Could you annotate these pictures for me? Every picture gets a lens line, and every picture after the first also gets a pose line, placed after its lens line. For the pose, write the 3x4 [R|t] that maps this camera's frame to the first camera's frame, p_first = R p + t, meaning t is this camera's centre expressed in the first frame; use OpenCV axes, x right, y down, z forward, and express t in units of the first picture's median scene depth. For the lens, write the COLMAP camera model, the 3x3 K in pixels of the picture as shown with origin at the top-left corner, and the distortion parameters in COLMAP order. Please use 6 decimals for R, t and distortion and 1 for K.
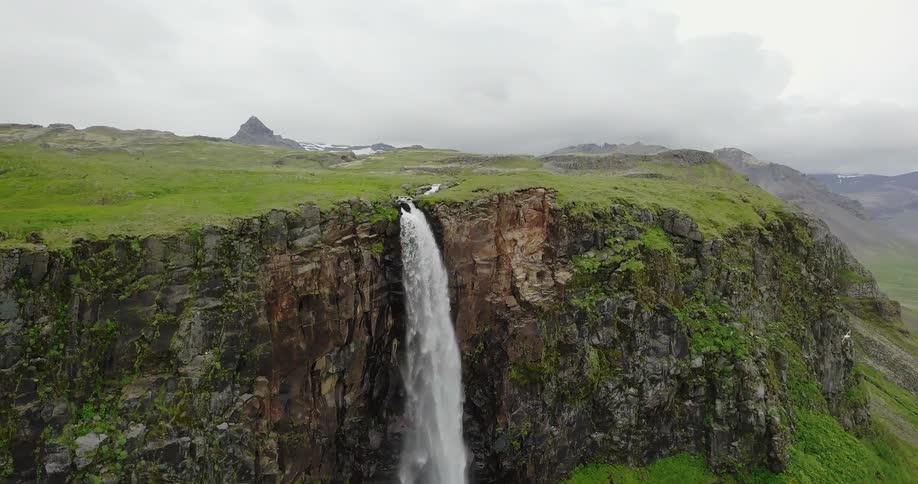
lens RADIAL K [[706.6, 0, 459.0], [0, 706.6, 242.0], [0, 0, 1]] dist [0.111178, -0.262681]
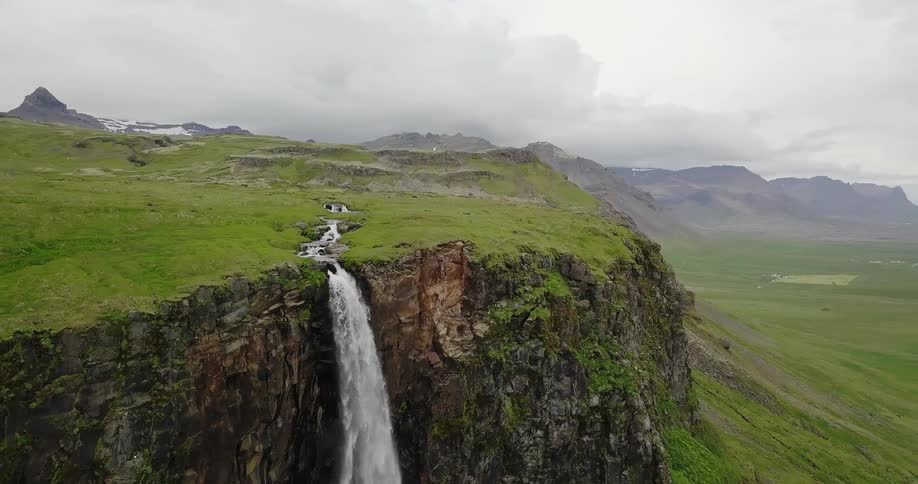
lens RADIAL K [[706.6, 0, 457.5], [0, 706.6, 251.7], [0, 0, 1]] dist [0.028291, -0.009734]
pose [[0.967371, -0.005640, 0.253301, -0.144887], [-0.004606, 0.999196, 0.039836, -0.105169], [-0.253321, -0.039703, 0.966567, 0.040421]]
